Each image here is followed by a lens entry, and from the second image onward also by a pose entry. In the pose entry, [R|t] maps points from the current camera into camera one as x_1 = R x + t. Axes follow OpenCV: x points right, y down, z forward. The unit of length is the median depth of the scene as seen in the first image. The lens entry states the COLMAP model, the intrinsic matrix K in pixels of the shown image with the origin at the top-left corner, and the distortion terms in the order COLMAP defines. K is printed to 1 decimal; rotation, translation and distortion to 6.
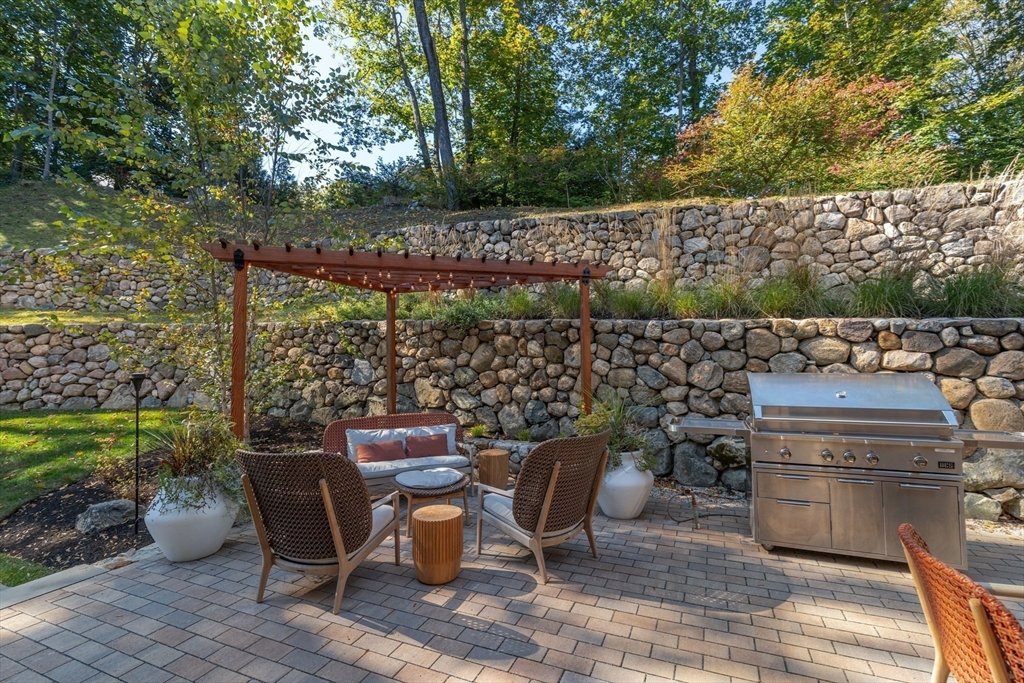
lens RADIAL K [[437.7, 0, 512.6], [0, 437.7, 350.5], [0, 0, 1]] dist [0.001056, 0.000018]
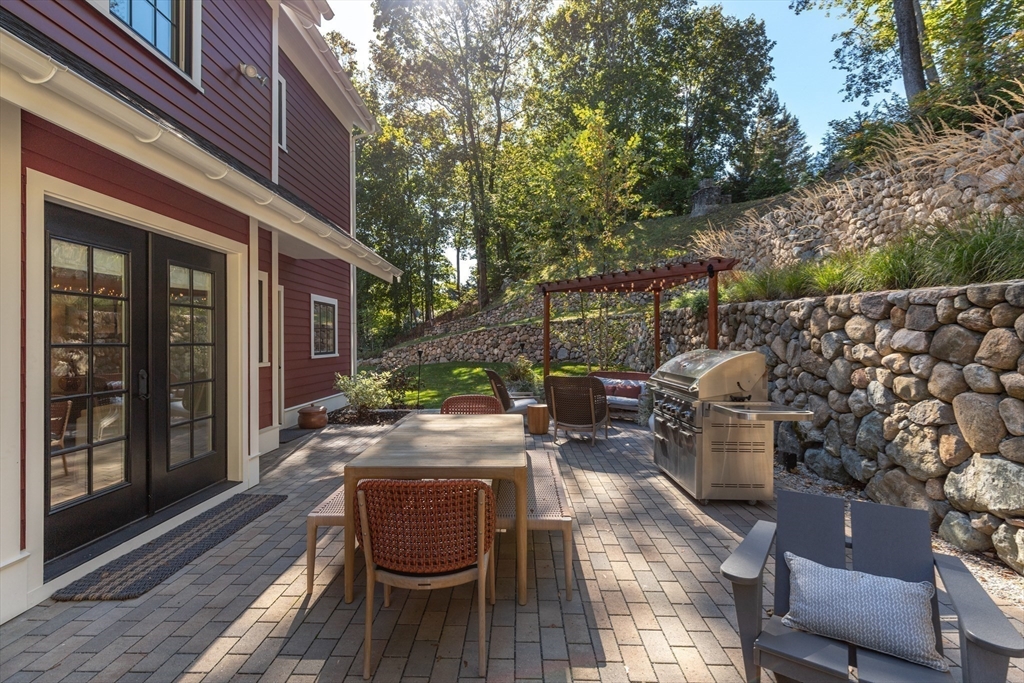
lens RADIAL K [[466.7, 0, 511.5], [0, 466.7, 339.3], [0, 0, 1]] dist [0.000066, -0.000081]
pose [[0.336653, 0.003936, -0.941620, 1.430884], [0.022239, 0.999679, 0.012130, -0.006896], [0.941366, -0.025024, 0.336458, -0.002576]]
